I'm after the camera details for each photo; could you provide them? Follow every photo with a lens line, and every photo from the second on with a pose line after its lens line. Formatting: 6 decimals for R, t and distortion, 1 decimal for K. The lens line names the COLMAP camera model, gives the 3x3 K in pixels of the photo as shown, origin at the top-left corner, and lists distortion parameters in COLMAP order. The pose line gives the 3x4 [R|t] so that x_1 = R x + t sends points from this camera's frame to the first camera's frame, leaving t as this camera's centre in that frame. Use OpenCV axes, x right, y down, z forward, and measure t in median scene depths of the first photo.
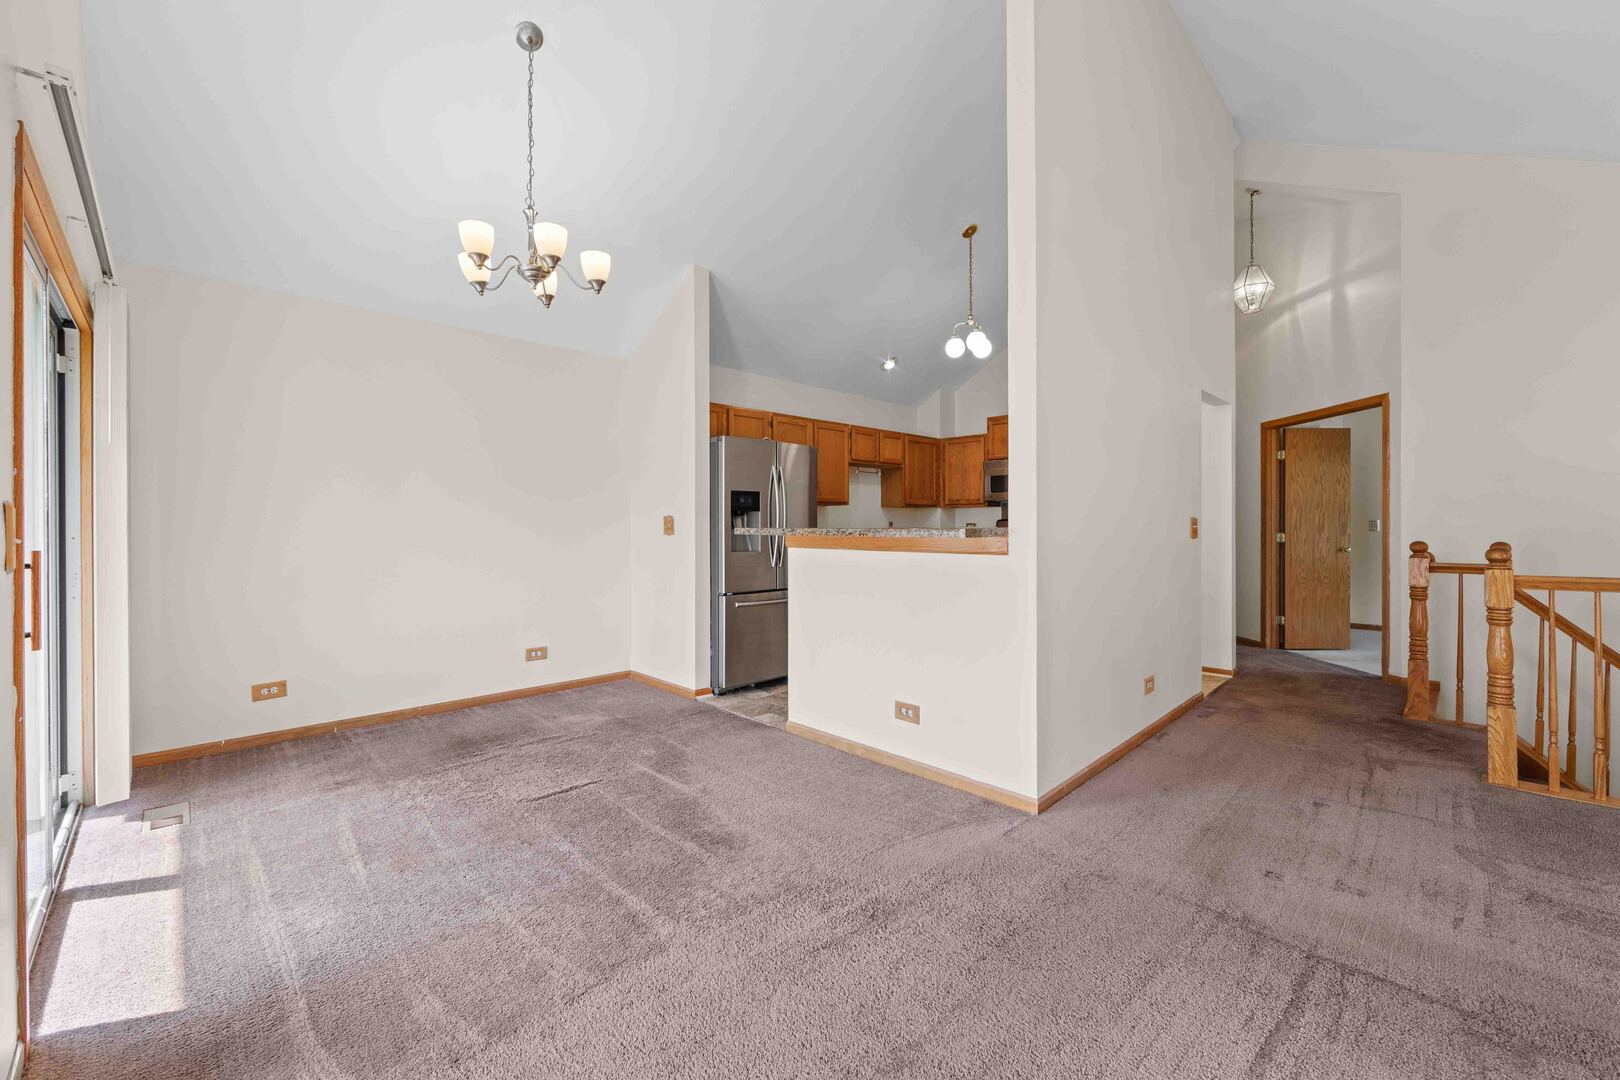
lens RADIAL K [[641.6, 0, 810.9], [0, 641.6, 531.6], [0, 0, 1]] dist [-0.014826, 0.000039]
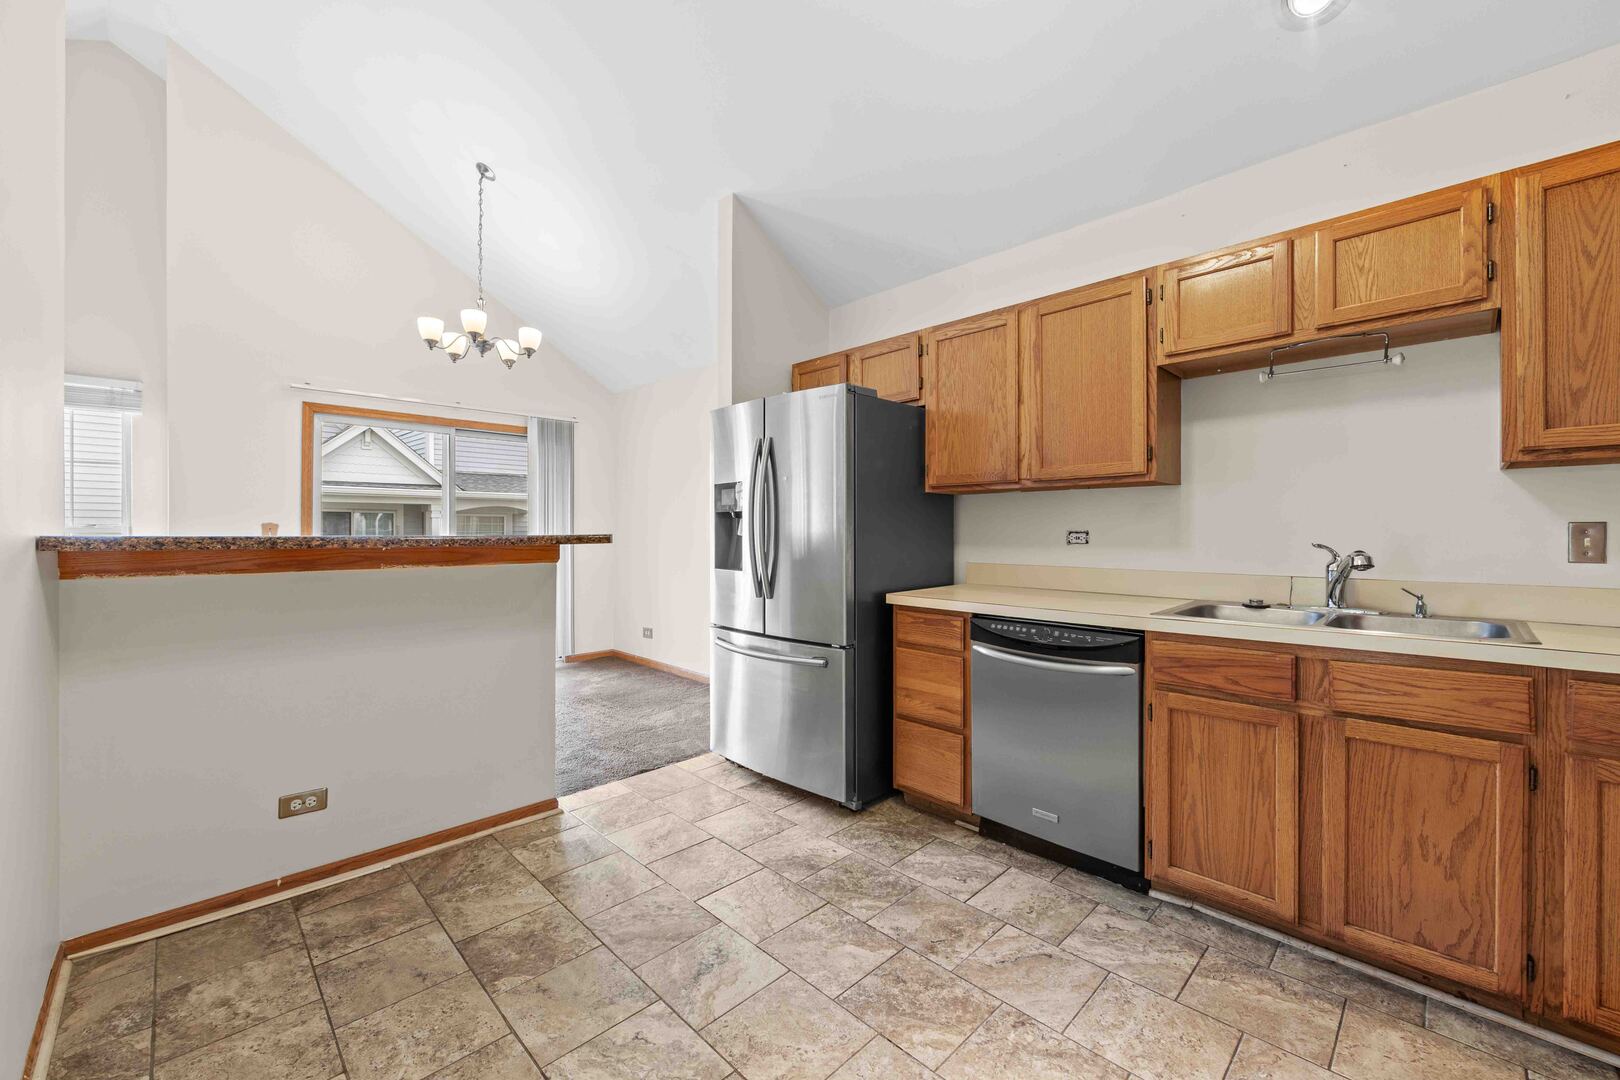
lens RADIAL K [[641.6, 0, 810.9], [0, 641.6, 531.6], [0, 0, 1]] dist [-0.014826, 0.000039]
pose [[-0.005748, 0.006224, -0.999964, 0.391595], [-0.011525, 0.999914, 0.006290, -0.010678], [0.999917, 0.011561, -0.005675, 0.719568]]
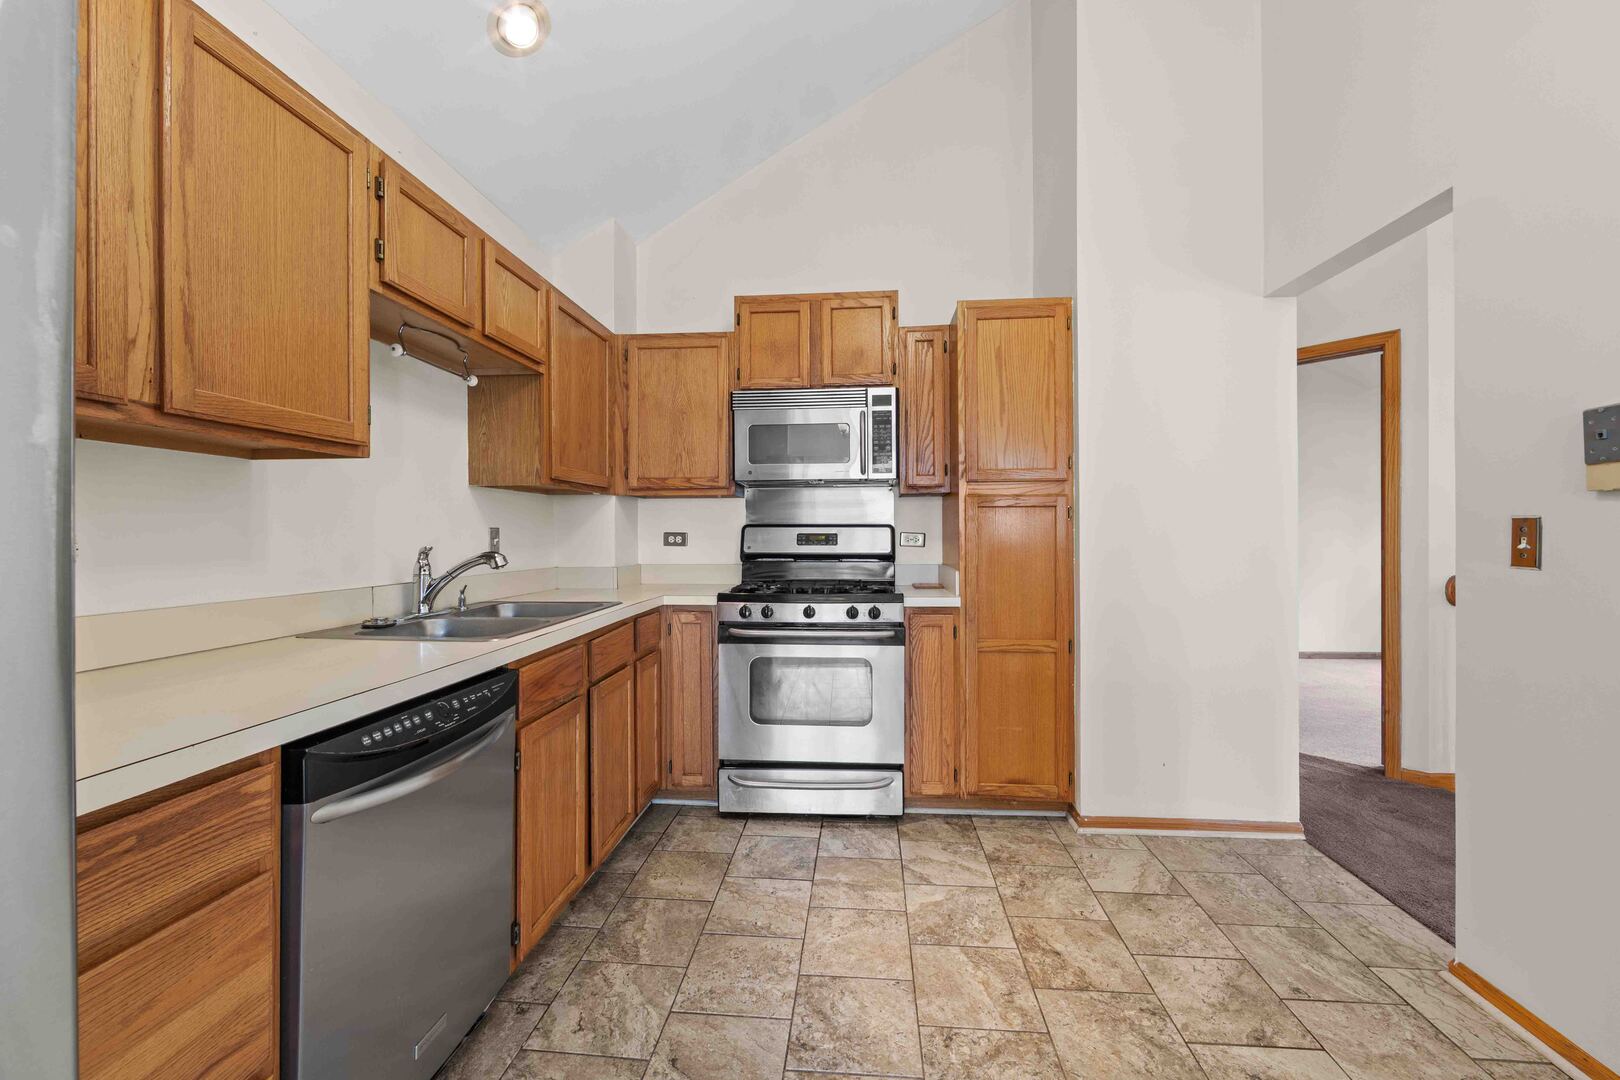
lens RADIAL K [[641.6, 0, 810.9], [0, 641.6, 531.6], [0, 0, 1]] dist [-0.014826, 0.000039]
pose [[0.763749, 0.001920, 0.645511, 0.026926], [0.008515, 0.999879, -0.013049, -0.007036], [-0.645457, 0.015463, 0.763640, 0.625728]]
